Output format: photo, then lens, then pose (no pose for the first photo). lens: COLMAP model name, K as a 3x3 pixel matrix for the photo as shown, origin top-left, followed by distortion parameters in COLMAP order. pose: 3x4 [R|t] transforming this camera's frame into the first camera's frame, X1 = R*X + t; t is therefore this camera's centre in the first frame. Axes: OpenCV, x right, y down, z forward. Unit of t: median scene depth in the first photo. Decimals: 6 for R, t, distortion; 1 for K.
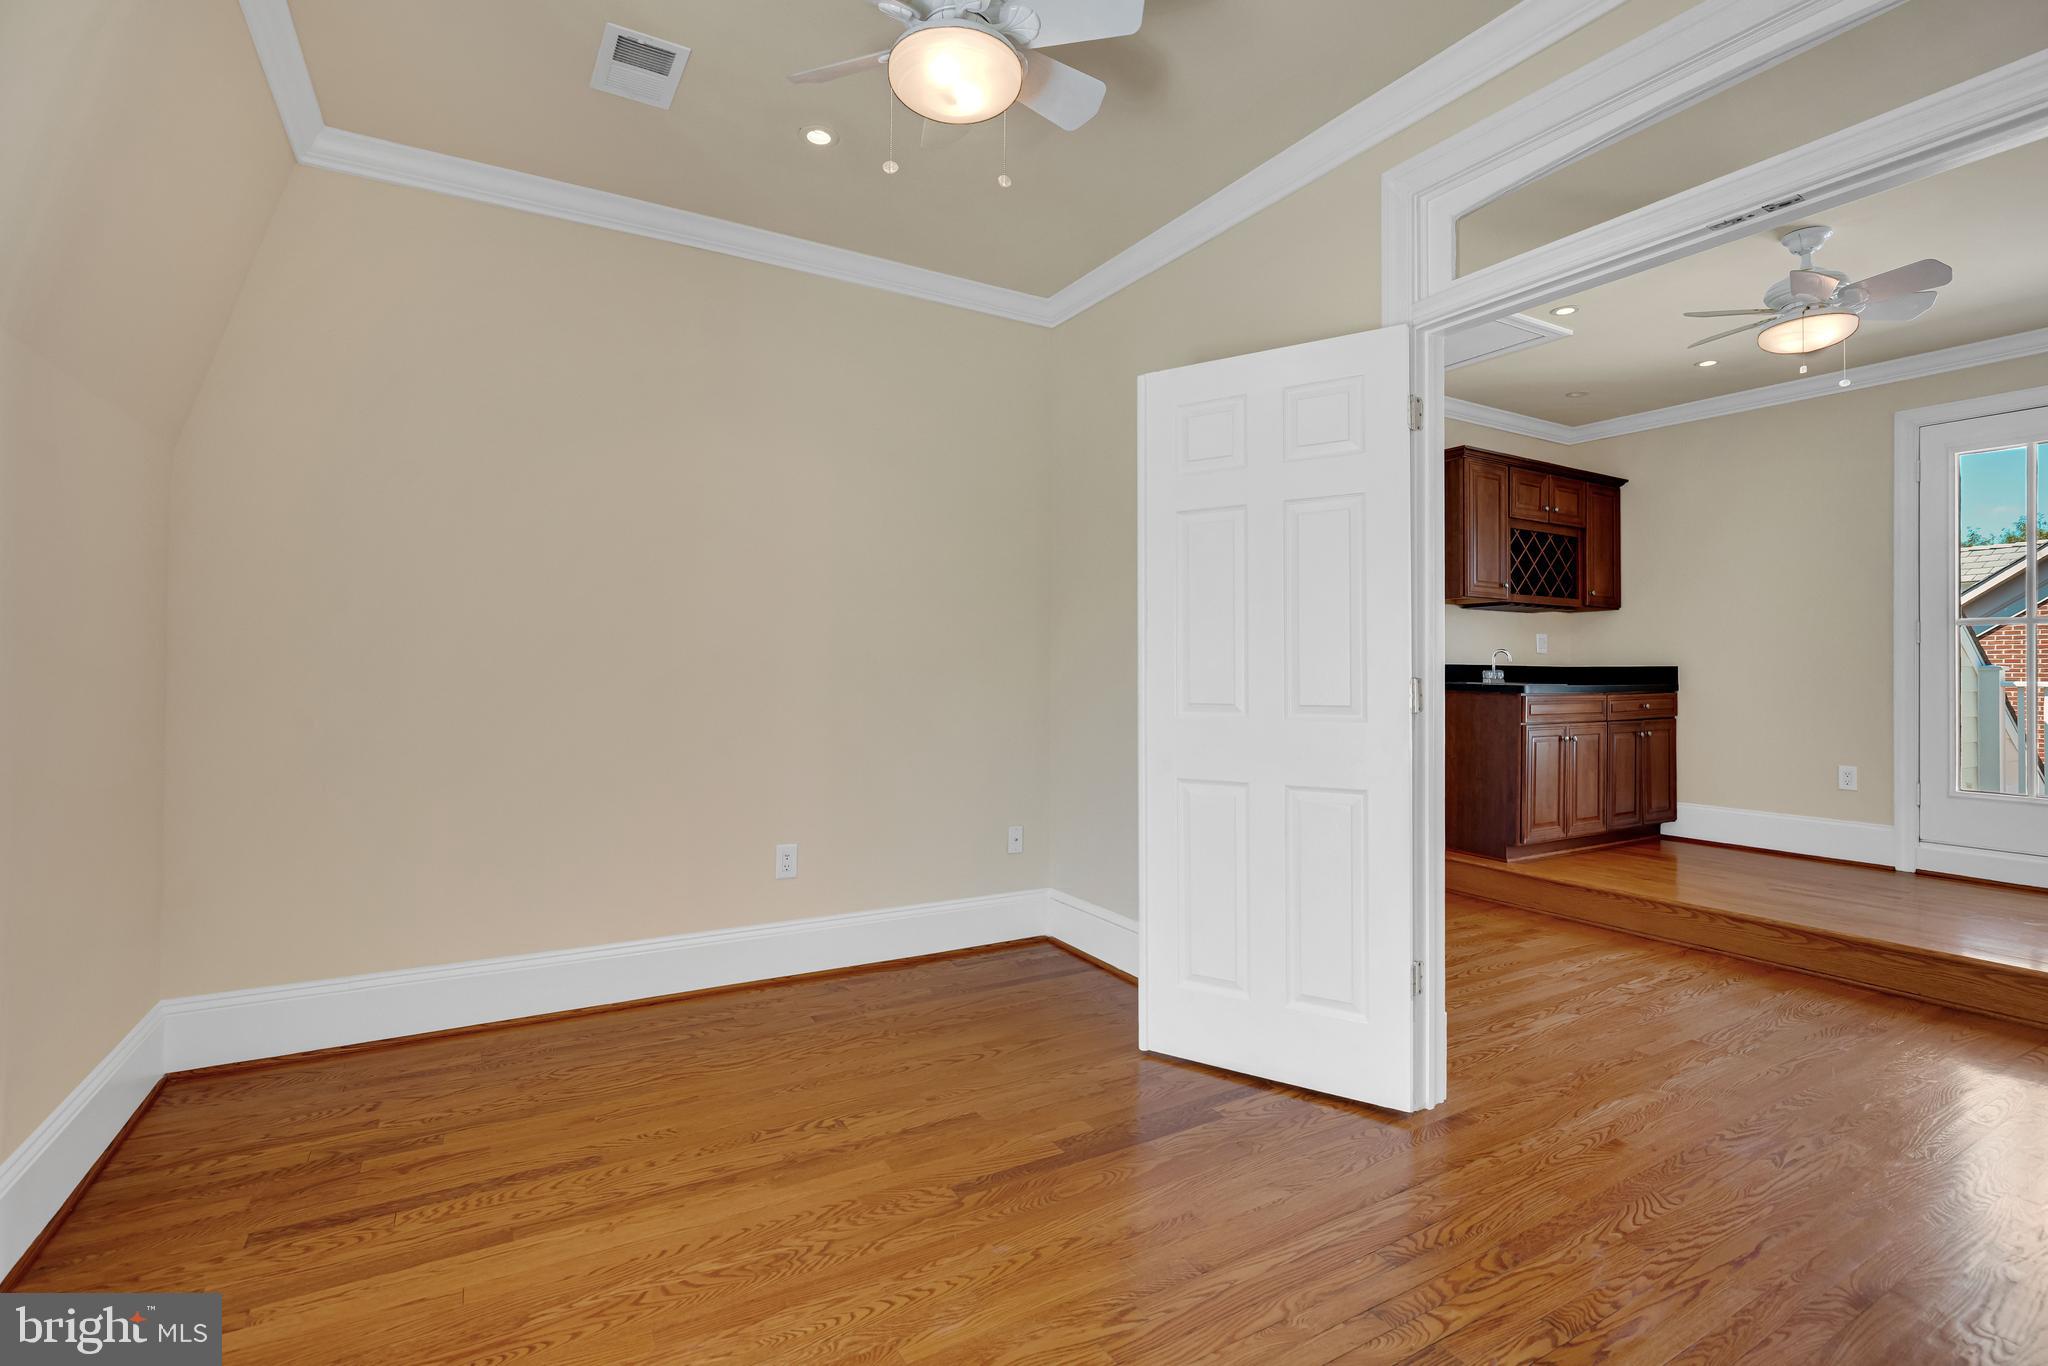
lens RADIAL K [[923.7, 0, 1016.4], [0, 923.7, 673.9], [0, 0, 1]] dist [-0.019551, 0.001109]
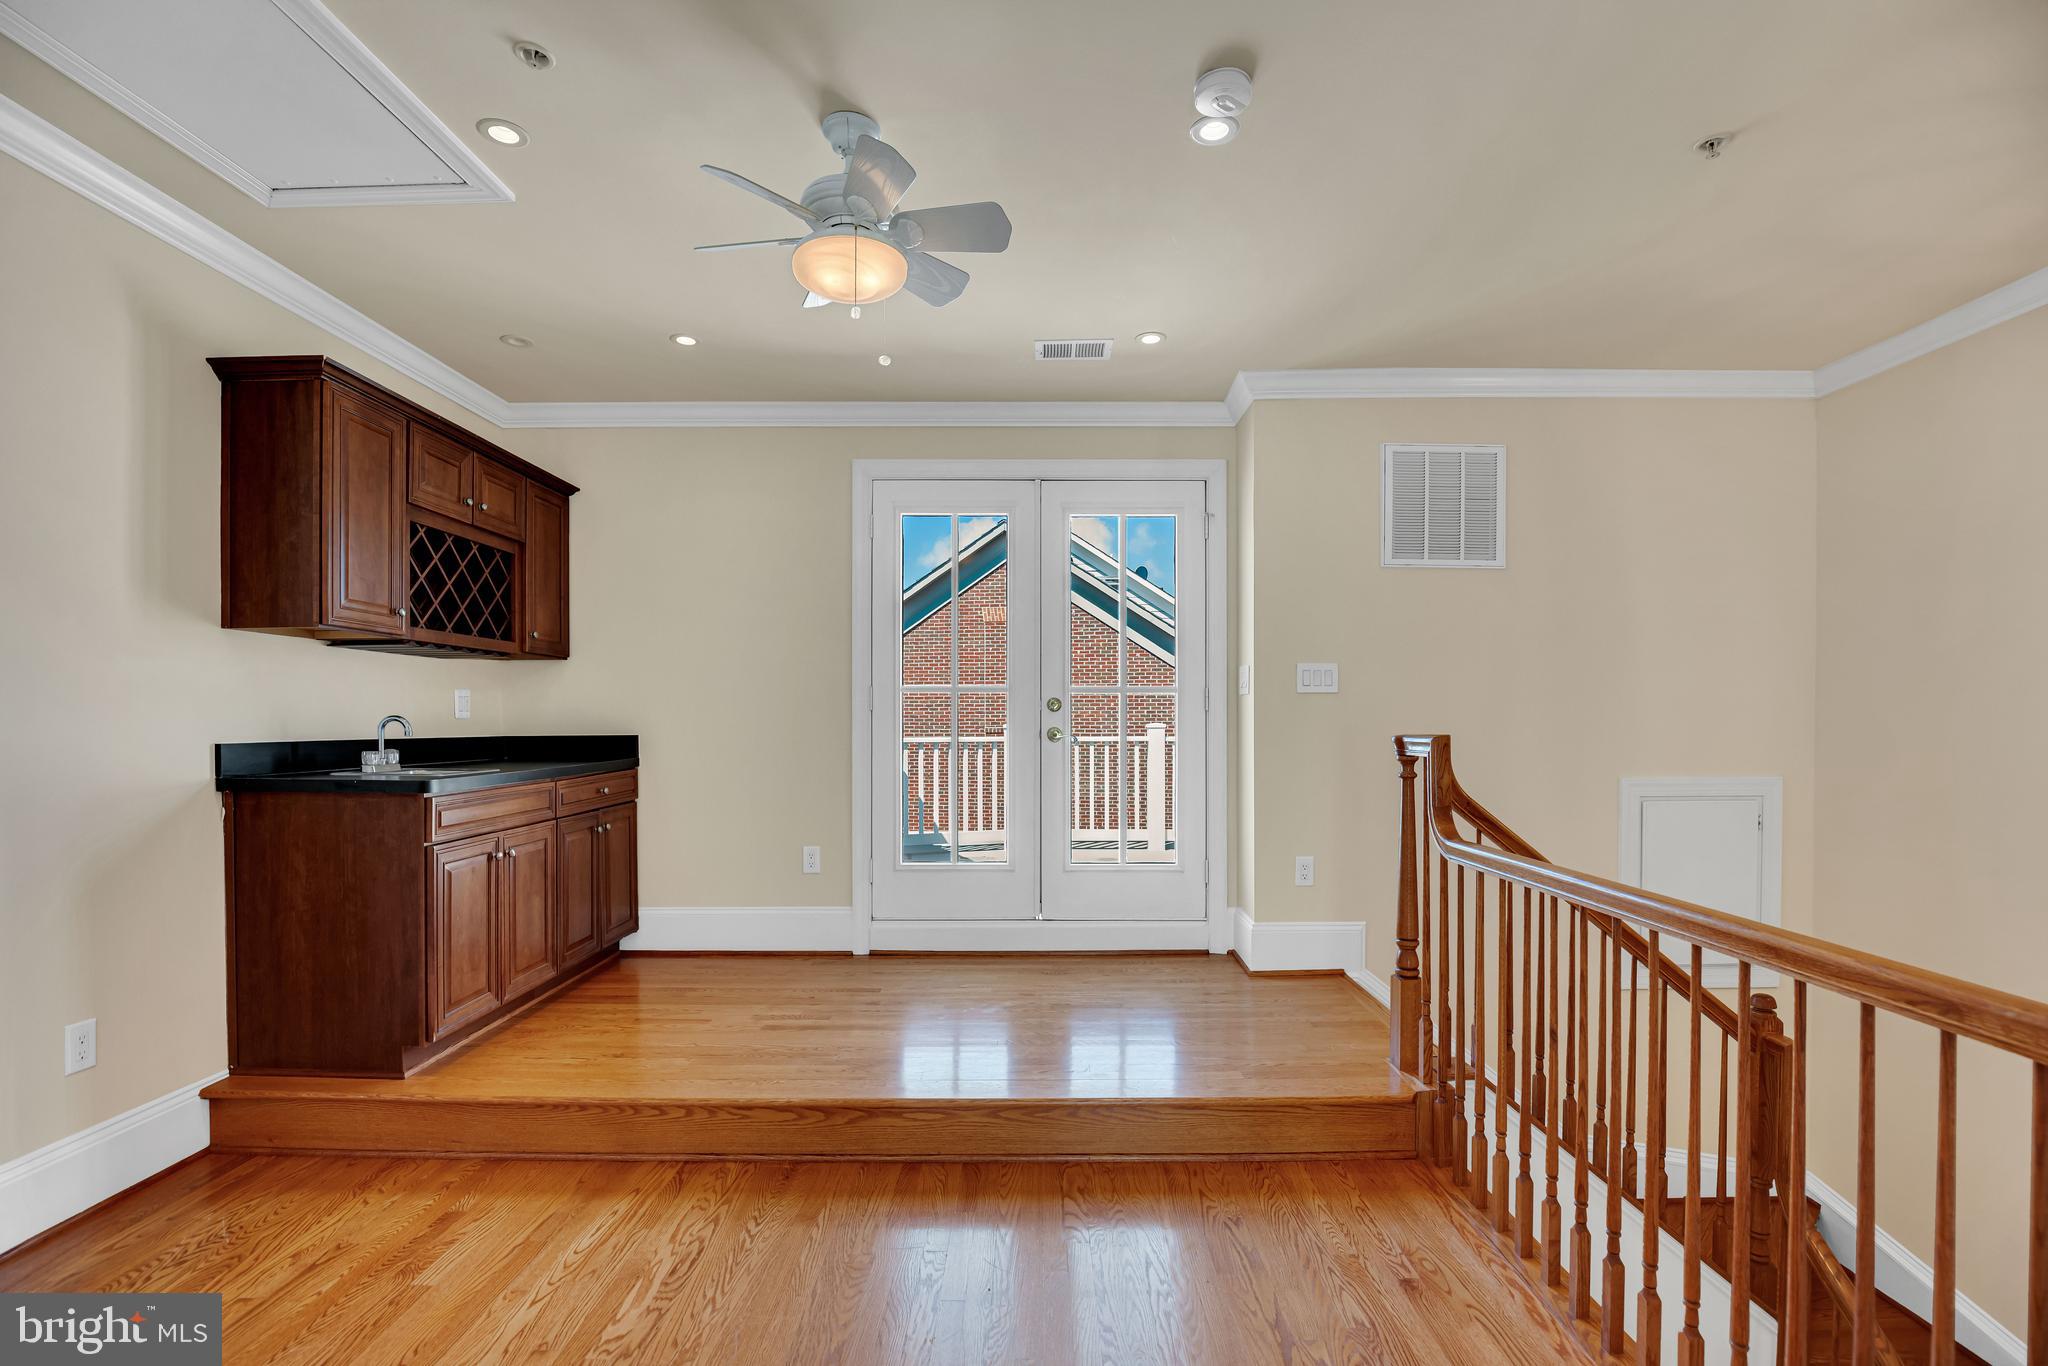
lens RADIAL K [[921.0, 0, 1017.2], [0, 921.0, 702.7], [0, 0, 1]] dist [-0.022377, 0.000073]
pose [[0.490272, 0.005405, 0.871553, 0.201871], [0.010328, 0.999875, -0.012011, -0.023983], [-0.871508, 0.014890, 0.490154, 0.339809]]
